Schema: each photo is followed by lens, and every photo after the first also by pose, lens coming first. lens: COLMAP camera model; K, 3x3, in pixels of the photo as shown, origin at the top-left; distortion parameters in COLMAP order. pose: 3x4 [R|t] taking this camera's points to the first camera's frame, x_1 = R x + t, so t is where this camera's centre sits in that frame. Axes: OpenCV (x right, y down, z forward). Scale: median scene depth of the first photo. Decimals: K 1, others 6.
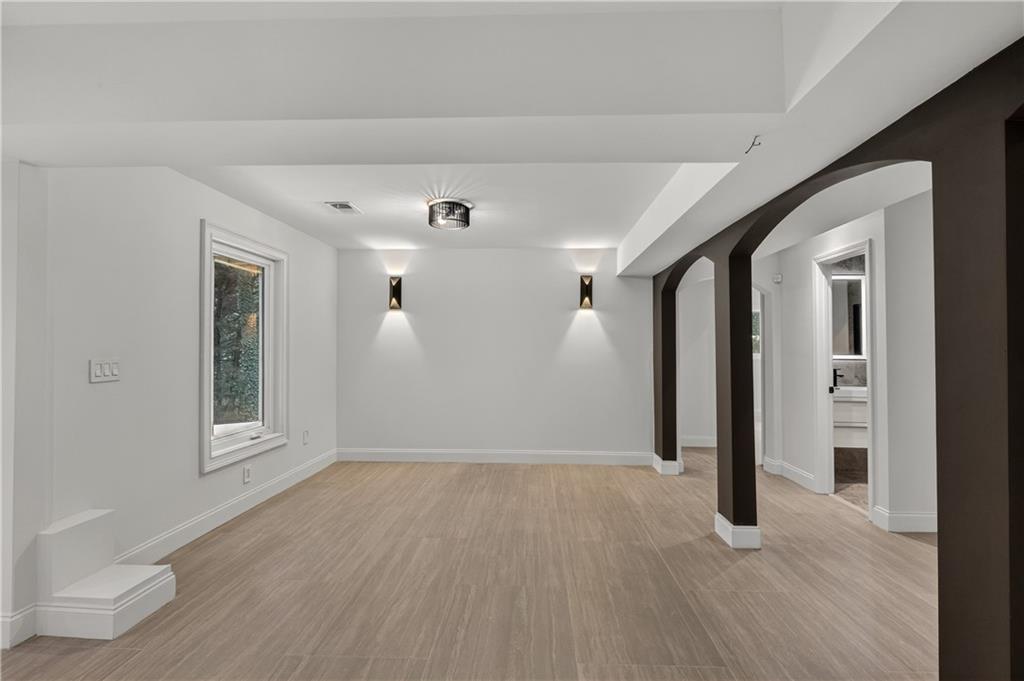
lens RADIAL K [[461.4, 0, 512.0], [0, 461.4, 340.5], [0, 0, 1]] dist [-0.001441, -0.000194]
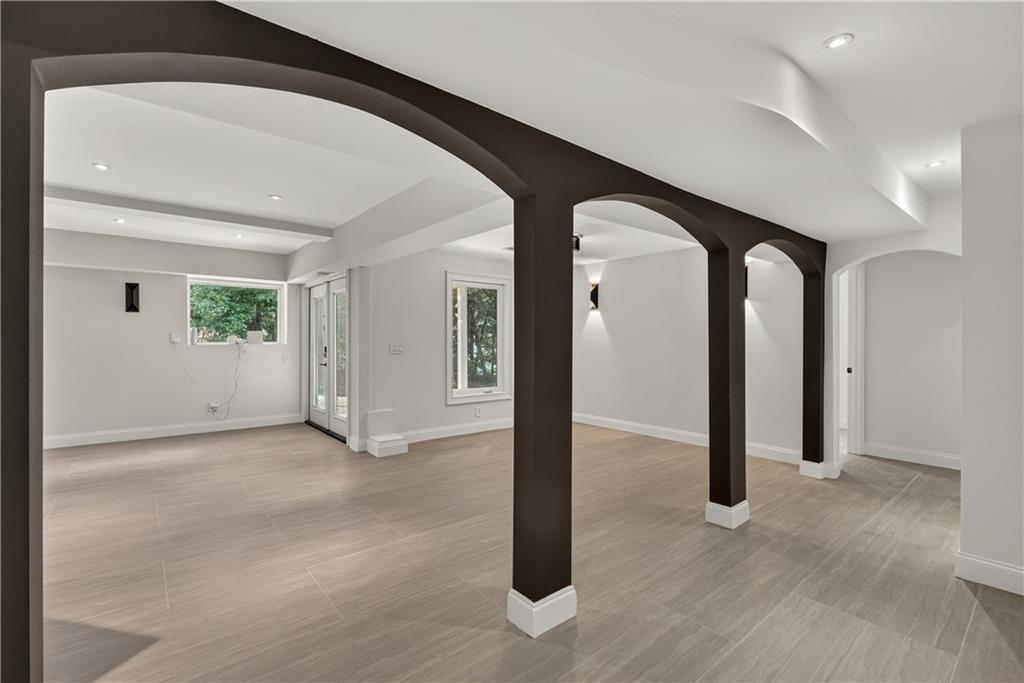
lens RADIAL K [[439.2, 0, 512.0], [0, 439.2, 341.5], [0, 0, 1]] dist [-0.000981, -0.000064]
pose [[0.691004, 0.006271, -0.722823, 0.818143], [0.009204, 0.999805, 0.017473, -0.000766], [0.722792, -0.018726, 0.690812, -0.046156]]
